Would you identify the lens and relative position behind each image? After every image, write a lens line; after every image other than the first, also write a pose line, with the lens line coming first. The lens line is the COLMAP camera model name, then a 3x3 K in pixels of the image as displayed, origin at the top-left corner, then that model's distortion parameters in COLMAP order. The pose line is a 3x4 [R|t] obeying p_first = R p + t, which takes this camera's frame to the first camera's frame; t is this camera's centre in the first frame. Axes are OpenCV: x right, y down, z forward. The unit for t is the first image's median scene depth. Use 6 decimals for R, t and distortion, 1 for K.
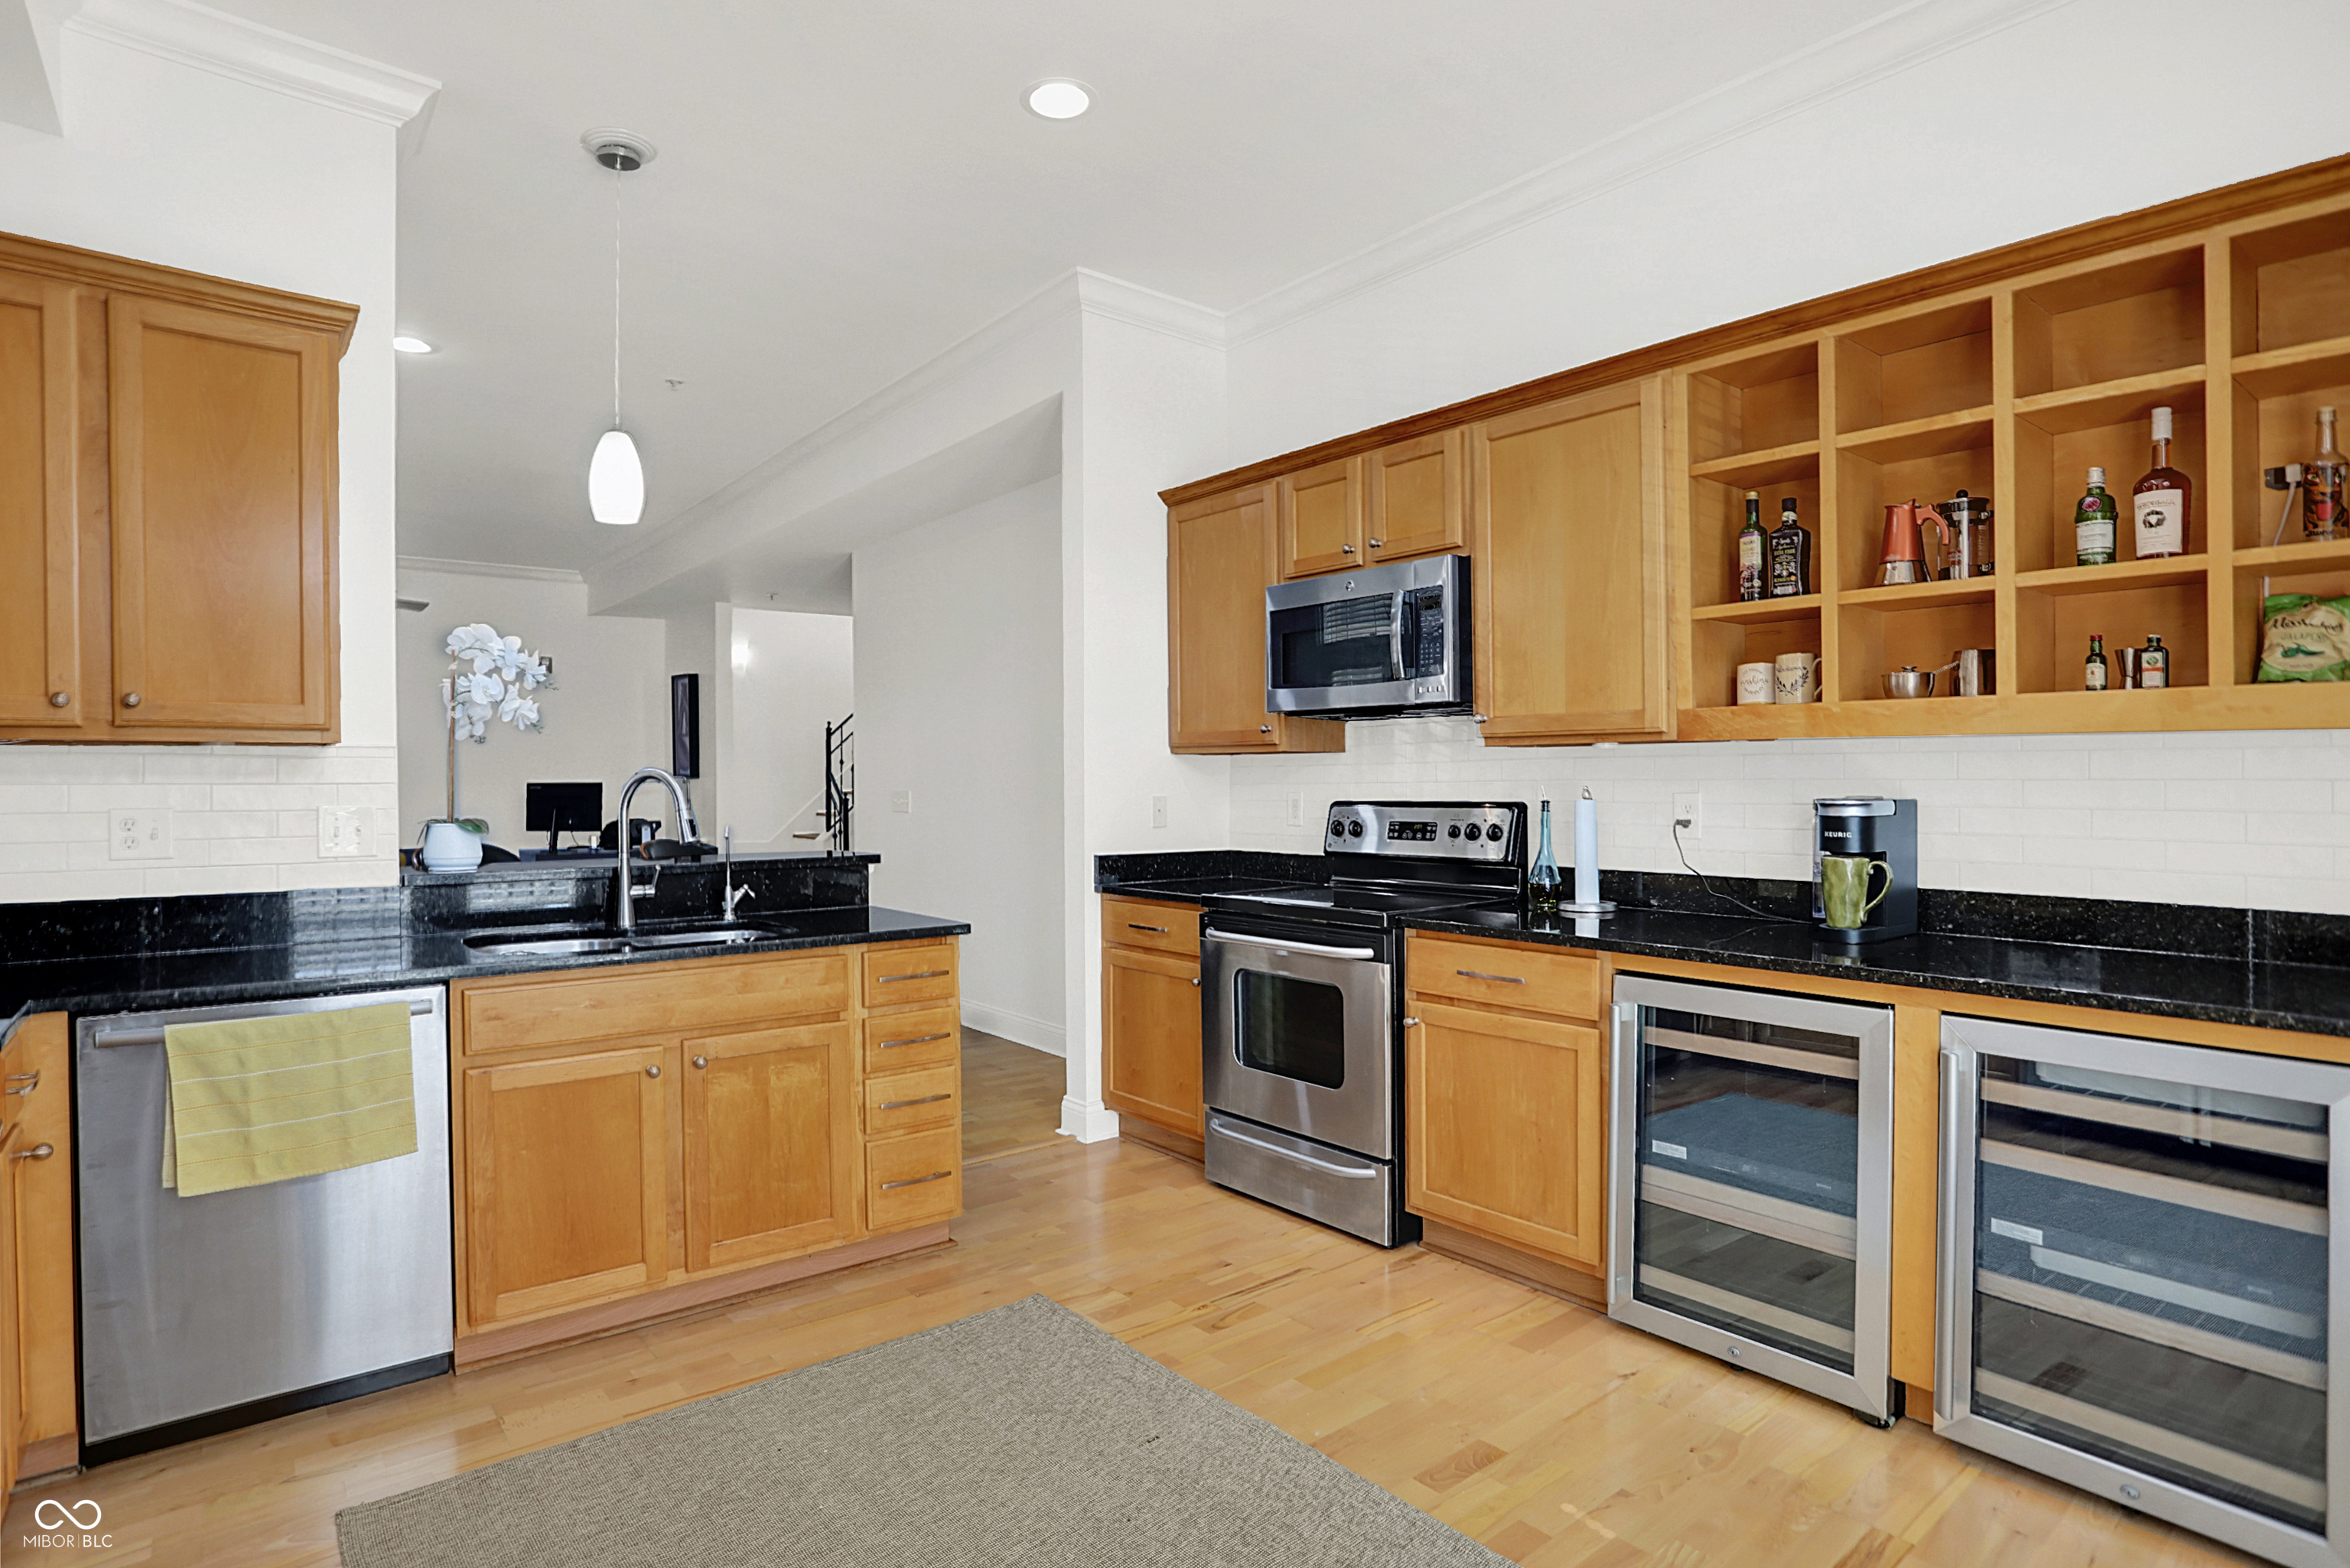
lens RADIAL K [[1216.0, 0, 1160.6], [0, 1216.0, 793.9], [0, 0, 1]] dist [-0.041383, 0.013618]
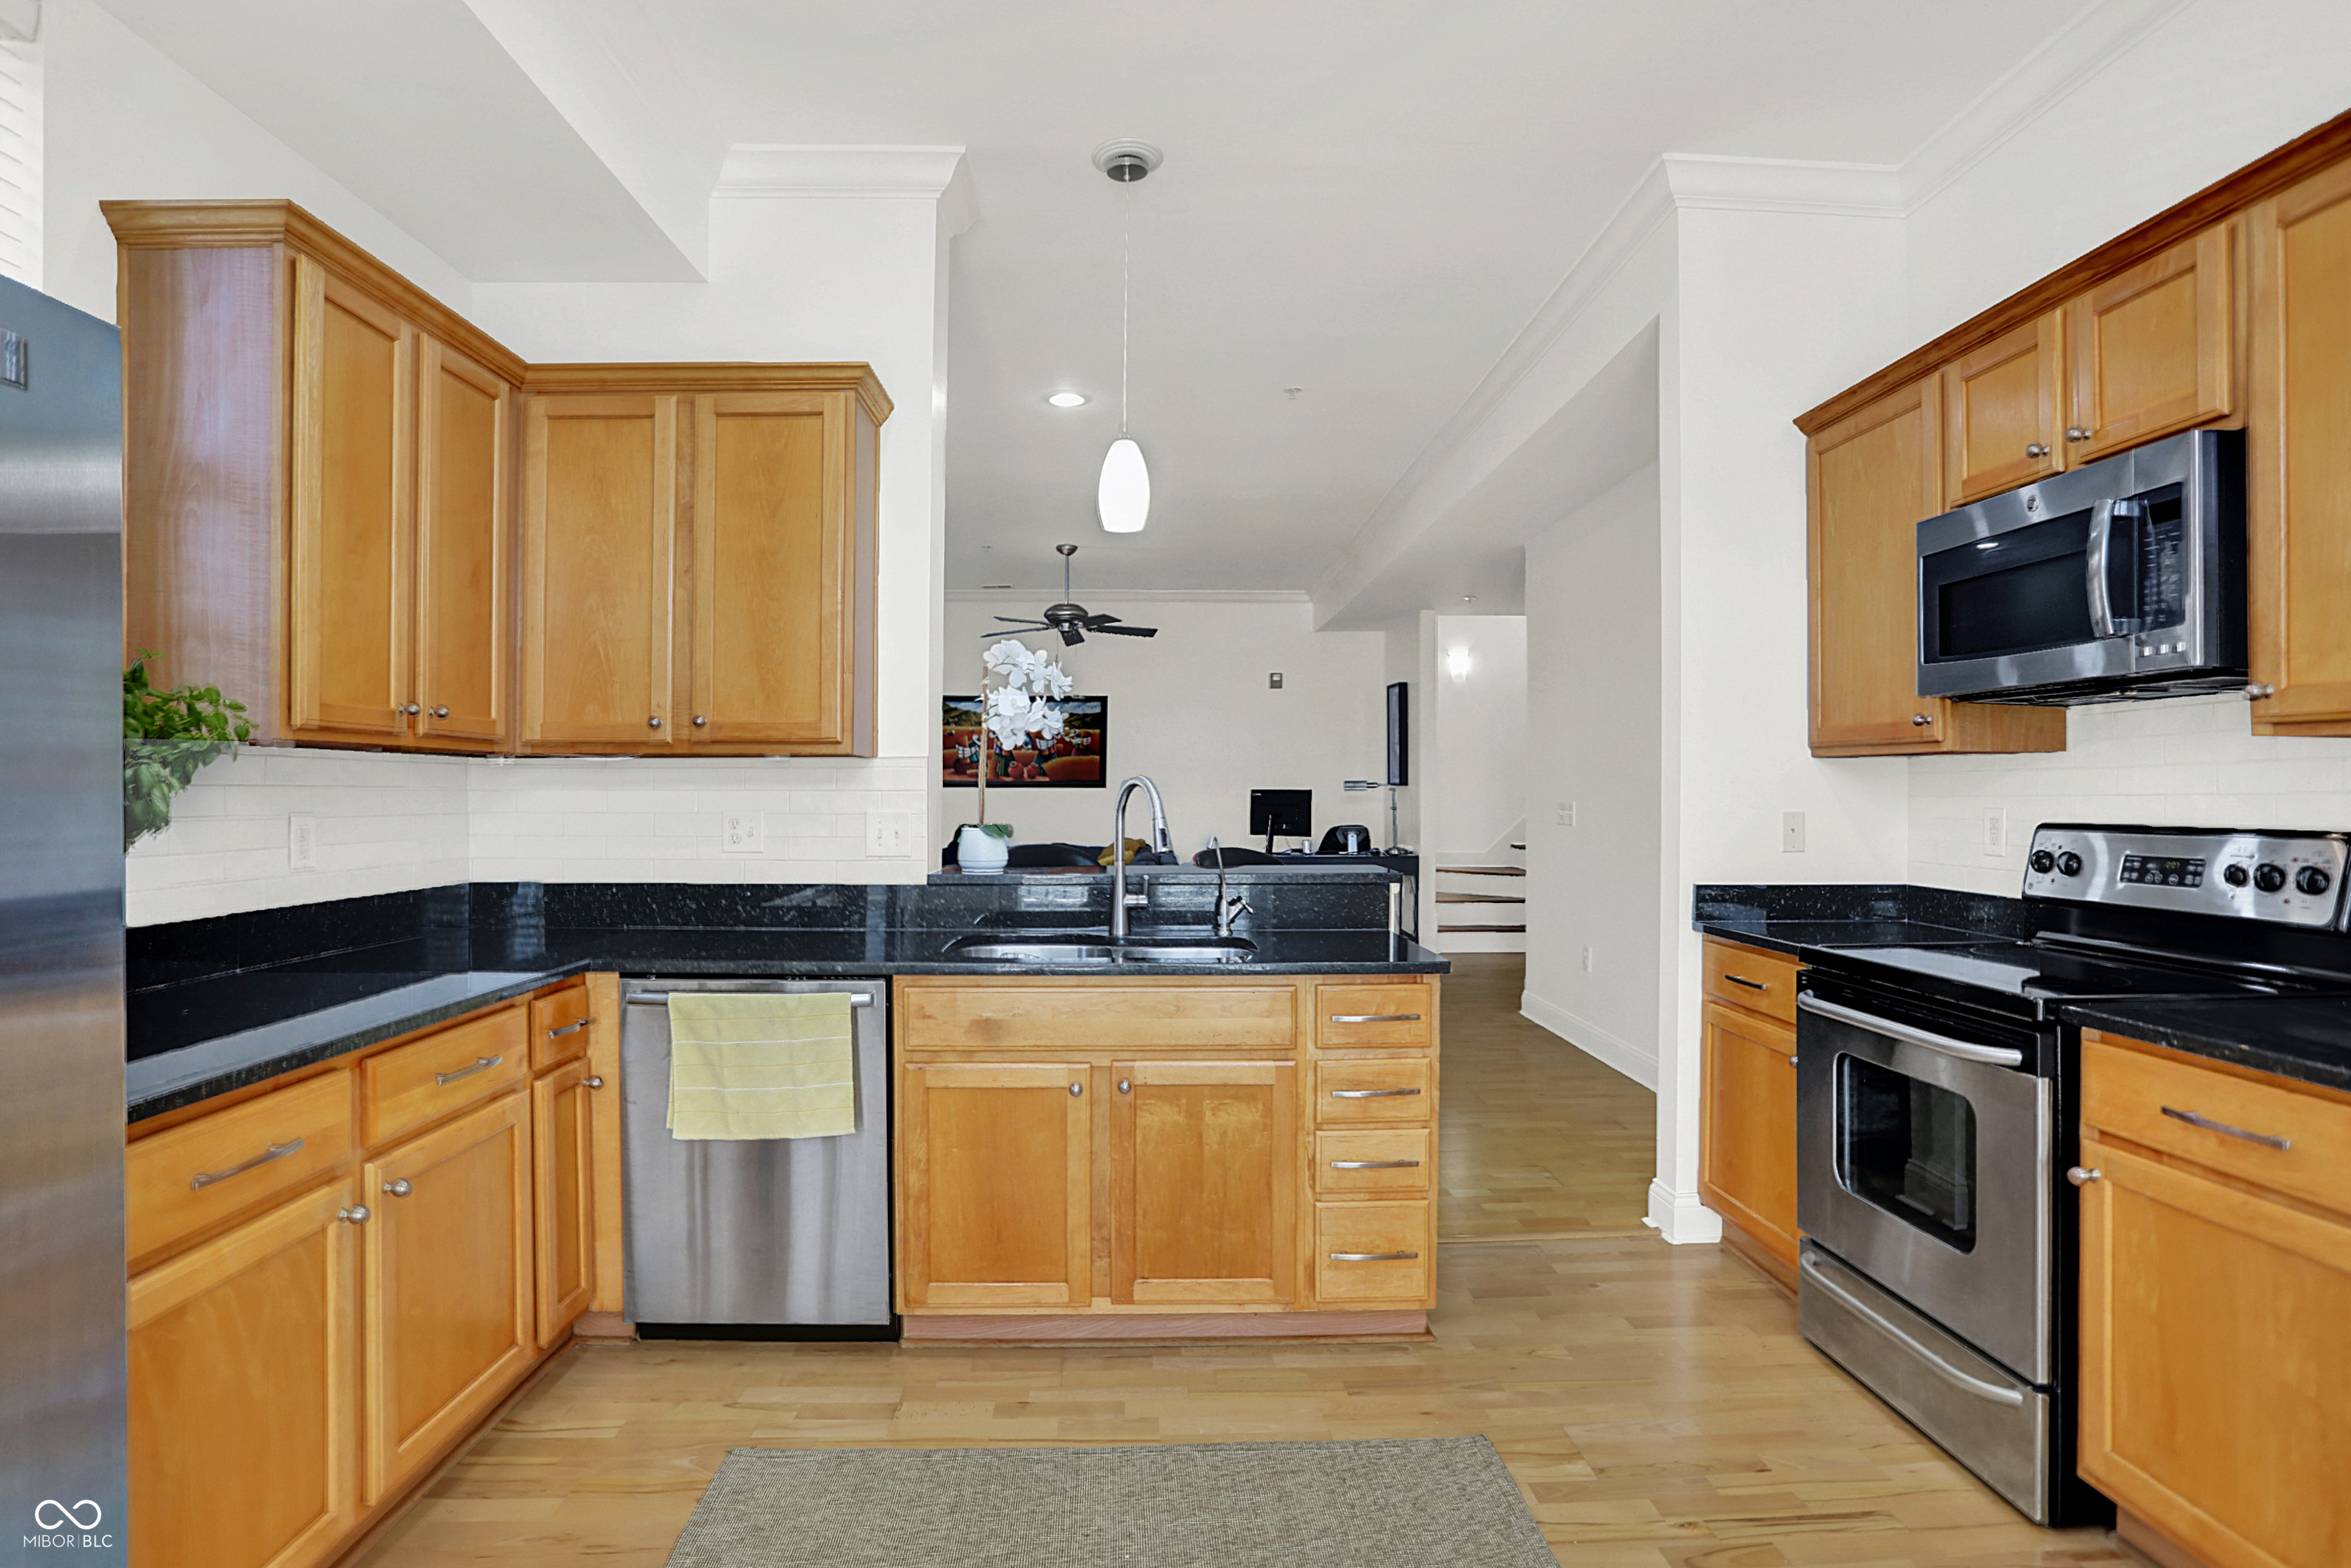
lens RADIAL K [[1216.6, 0, 1161.0], [0, 1216.6, 785.6], [0, 0, 1]] dist [-0.041383, 0.013618]
pose [[0.807474, 0.002289, -0.589899, 0.174023], [-0.010082, 0.999900, -0.009920, -0.003844], [0.589817, 0.013957, 0.807416, 0.204870]]
